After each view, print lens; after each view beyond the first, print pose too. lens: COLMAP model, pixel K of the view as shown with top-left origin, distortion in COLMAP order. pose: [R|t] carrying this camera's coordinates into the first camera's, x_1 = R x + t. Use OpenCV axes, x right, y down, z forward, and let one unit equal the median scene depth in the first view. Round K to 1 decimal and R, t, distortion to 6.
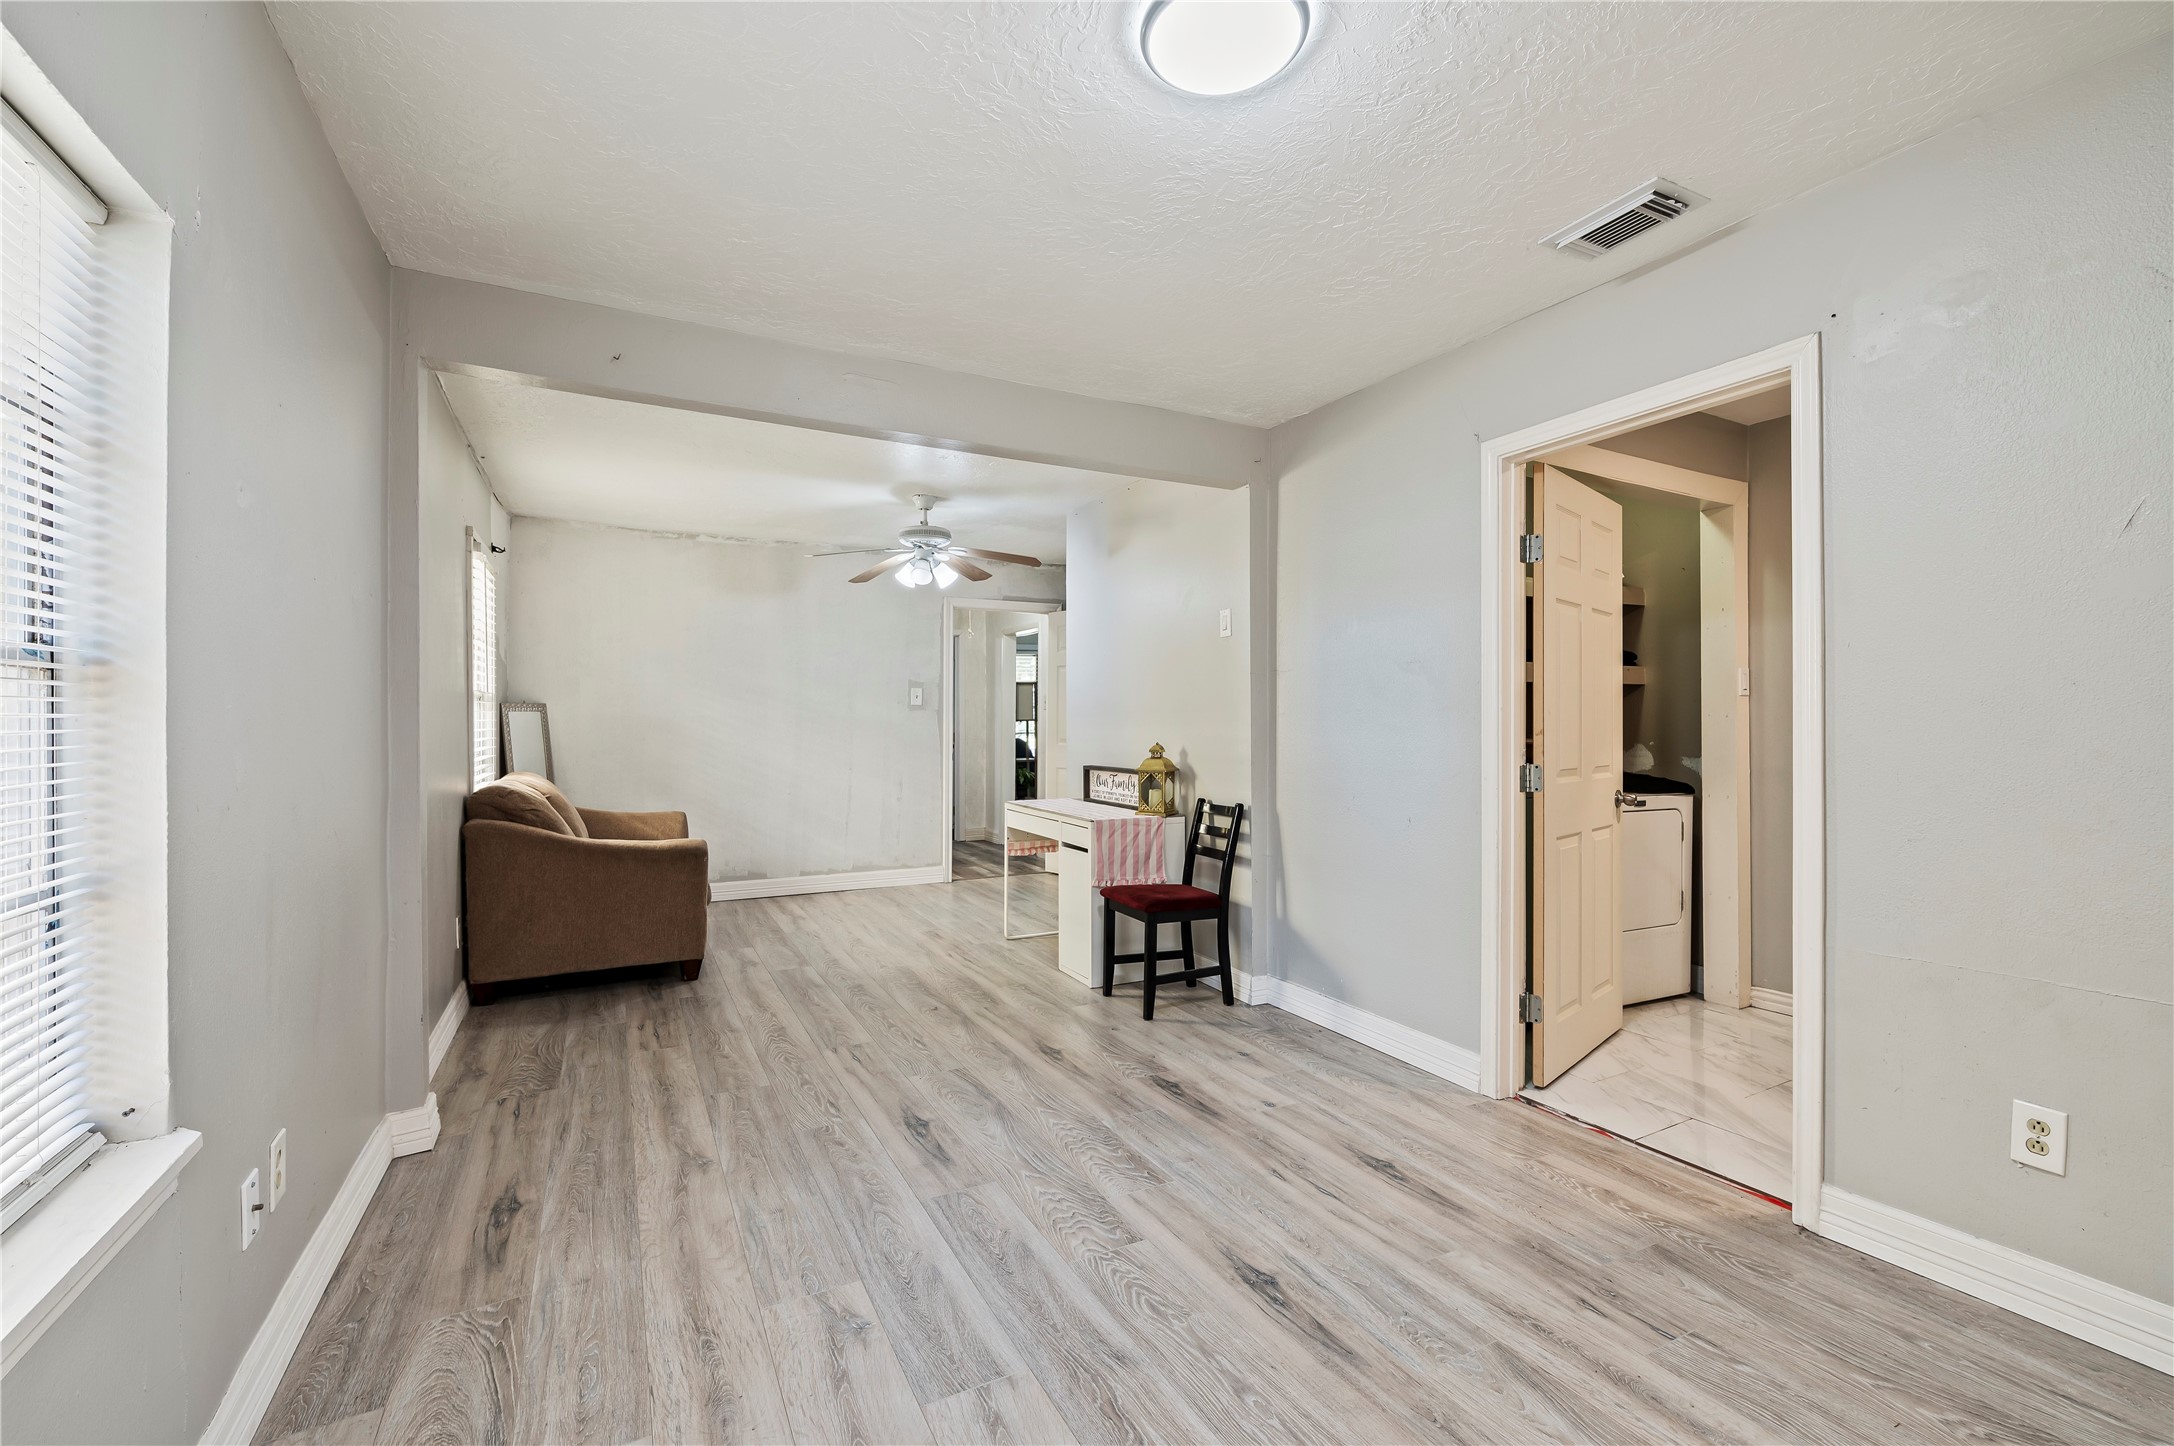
lens RADIAL K [[898.6, 0, 1087.0], [0, 898.6, 723.0], [0, 0, 1]] dist [-0.002789, -0.000419]
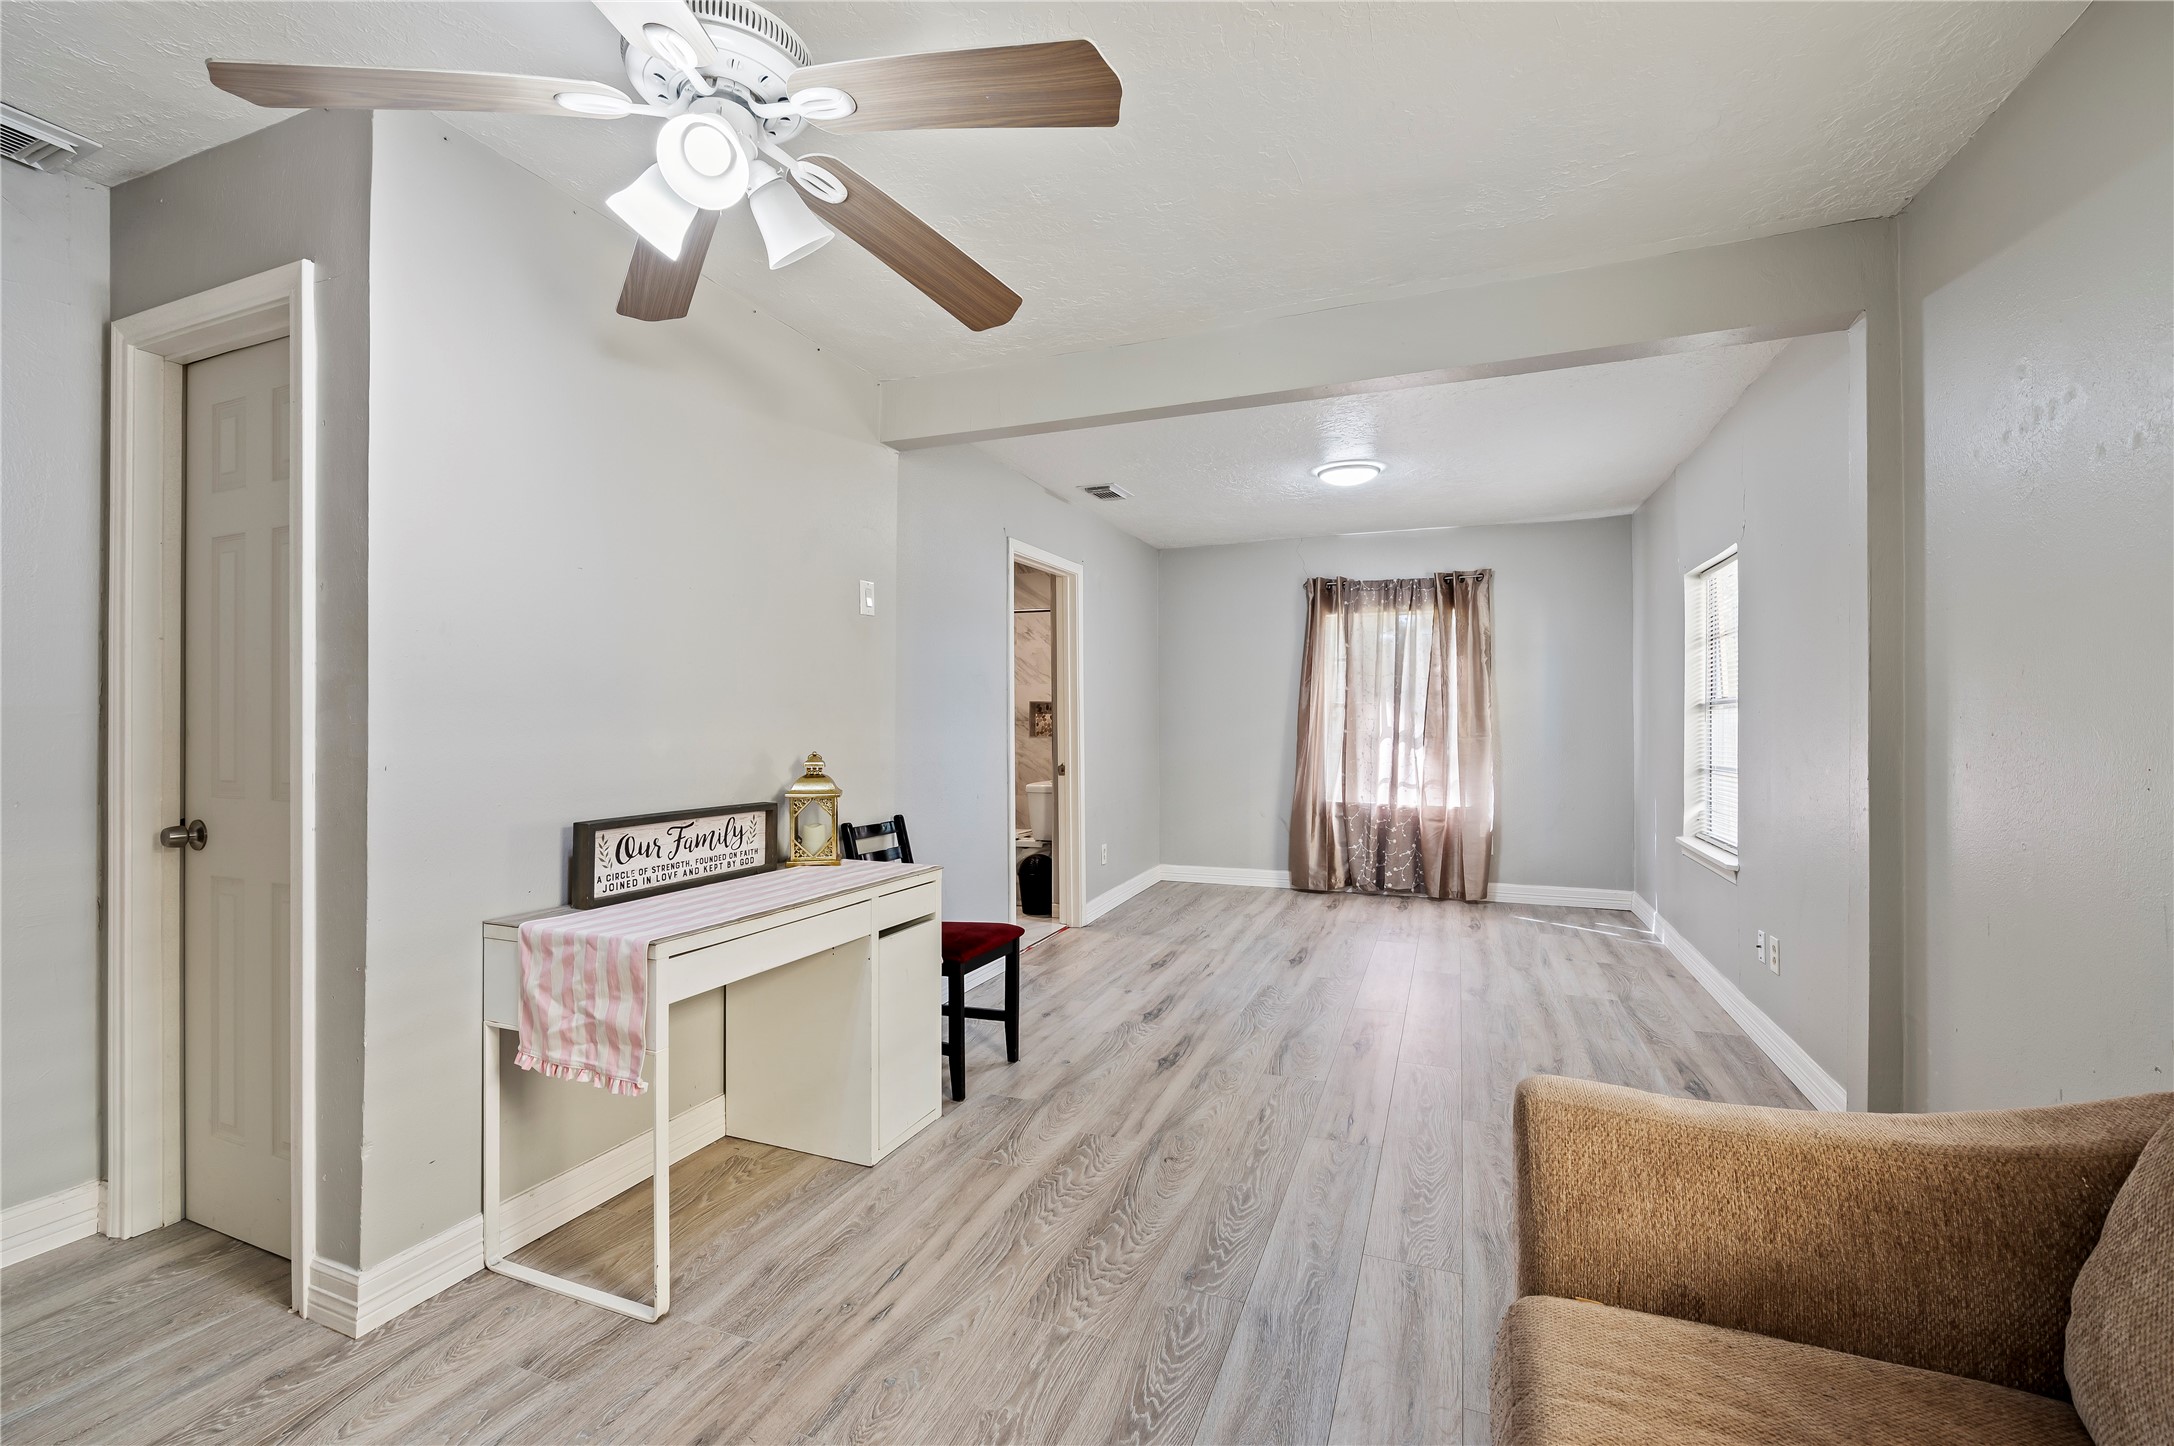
lens RADIAL K [[898.6, 0, 1087.0], [0, 898.6, 723.0], [0, 0, 1]] dist [-0.002789, -0.000419]
pose [[-0.635971, 0.001563, 0.771712, -0.760396], [0.004016, 0.999991, 0.001284, 0.001554], [-0.771703, 0.003916, -0.635971, 1.751062]]
